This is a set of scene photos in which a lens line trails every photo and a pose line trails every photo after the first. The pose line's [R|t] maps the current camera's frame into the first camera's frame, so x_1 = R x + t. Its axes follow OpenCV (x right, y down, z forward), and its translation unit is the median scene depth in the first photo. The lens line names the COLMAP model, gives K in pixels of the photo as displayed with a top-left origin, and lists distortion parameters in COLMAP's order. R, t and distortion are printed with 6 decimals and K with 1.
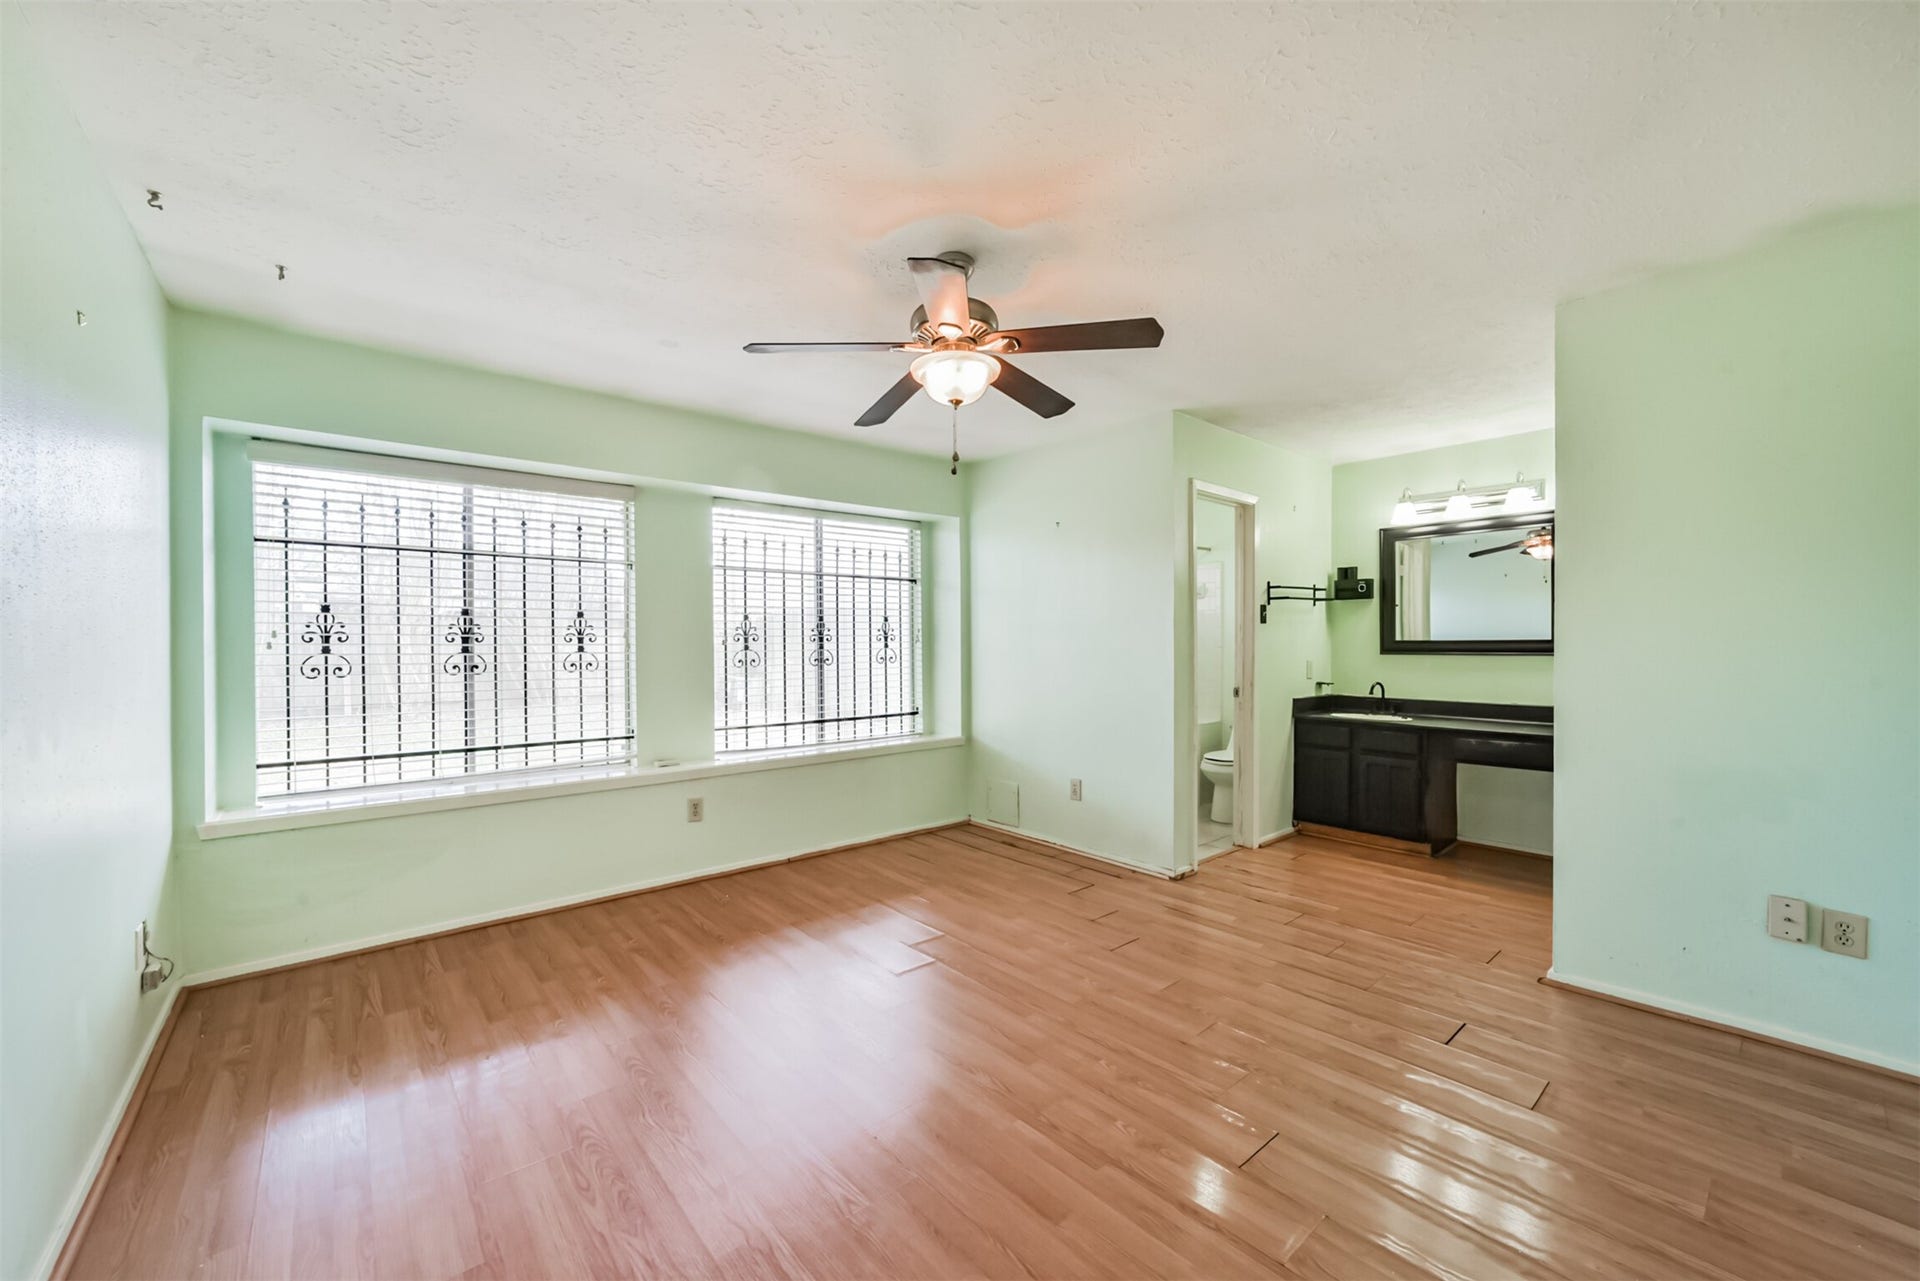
lens RADIAL K [[737.4, 0, 960.0], [0, 737.4, 640.5], [0, 0, 1]] dist [-0.013492, 0.000166]
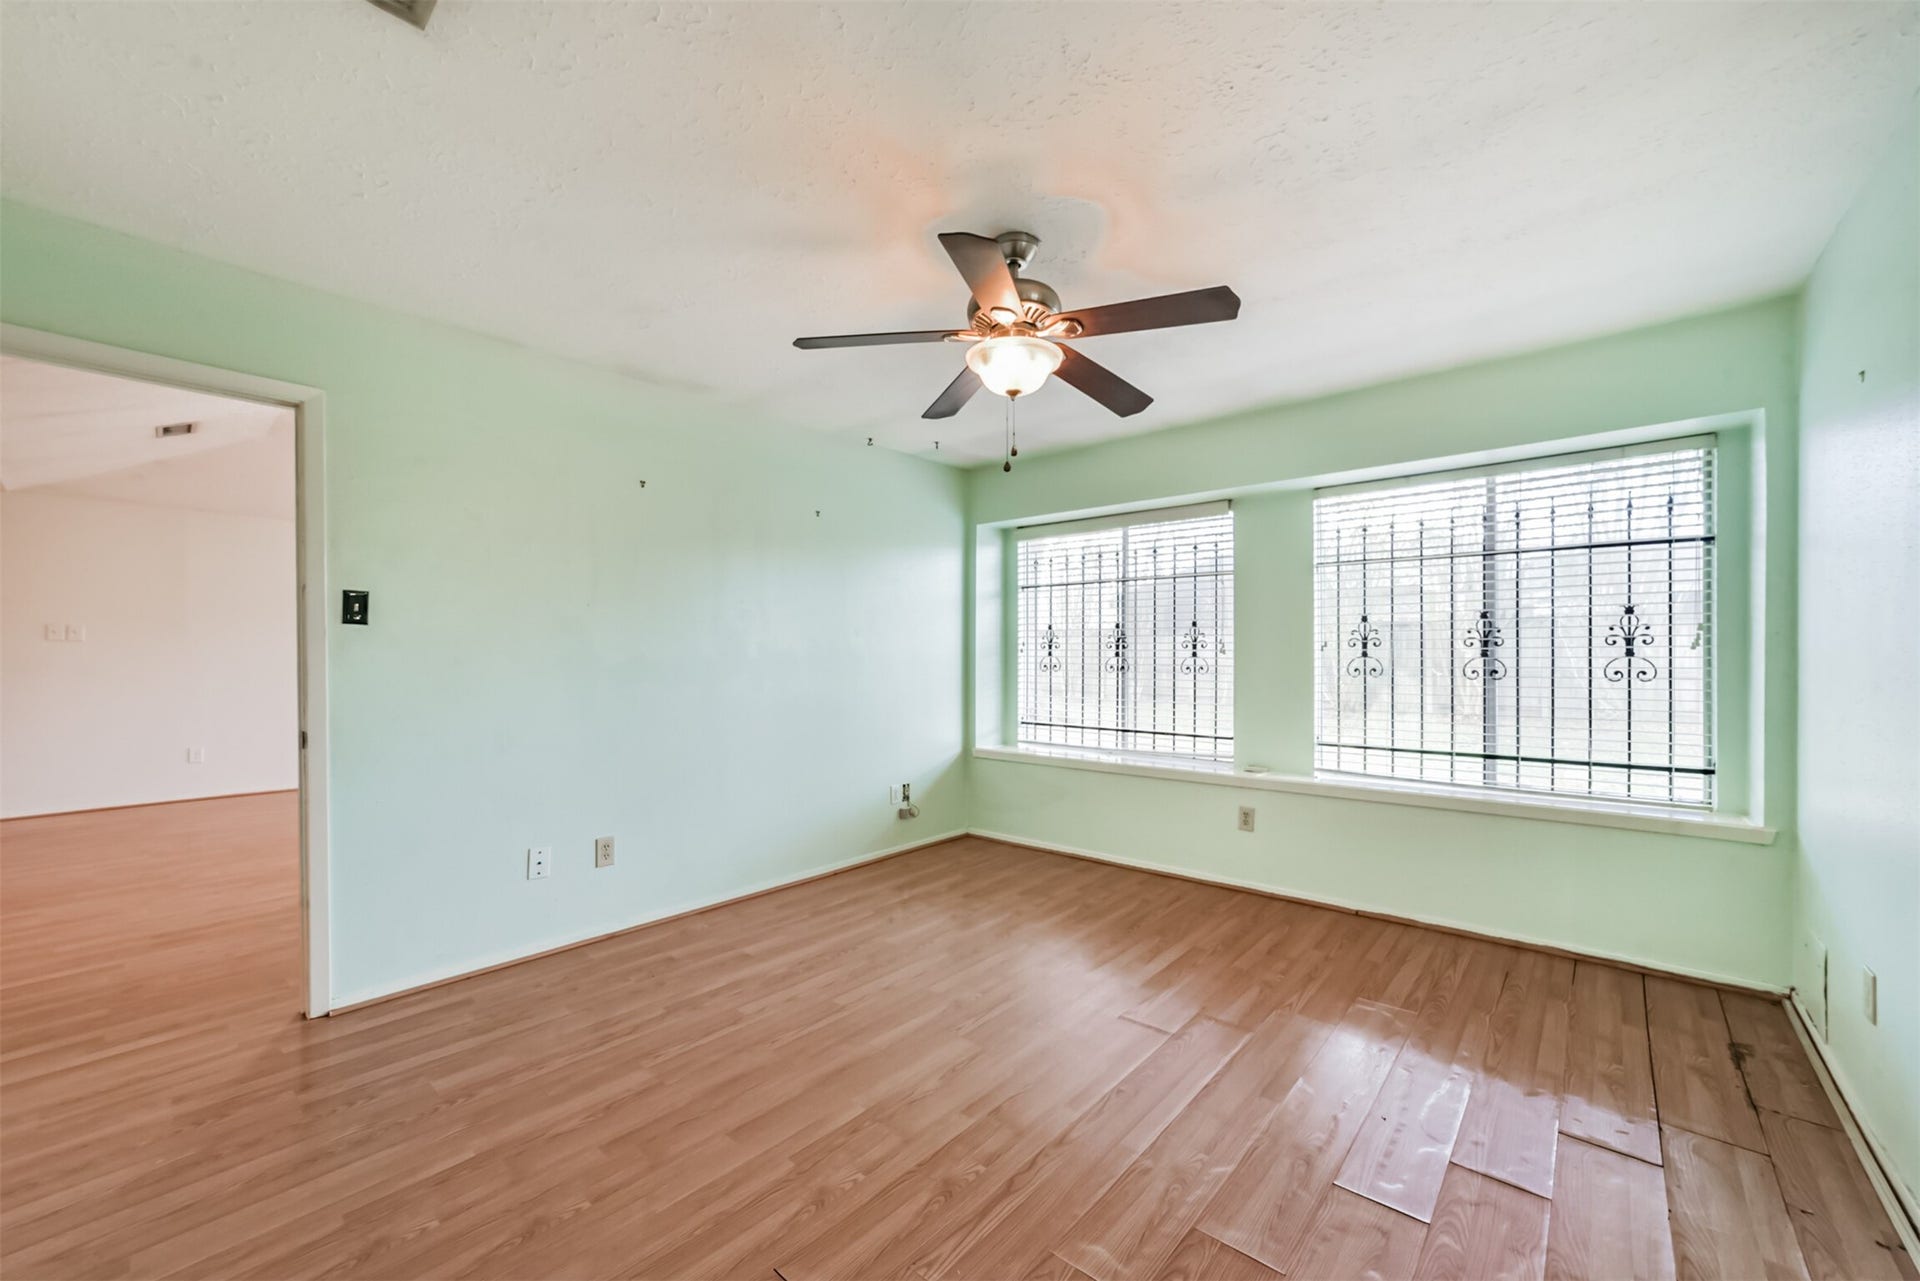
lens RADIAL K [[743.3, 0, 963.6], [0, 743.3, 647.9], [0, 0, 1]] dist [-0.016435, 0.007754]
pose [[0.157036, -0.000224, -0.987593, 0.480693], [0.007109, 0.999974, 0.000903, -0.001450], [0.987567, -0.007163, 0.157033, 0.407079]]
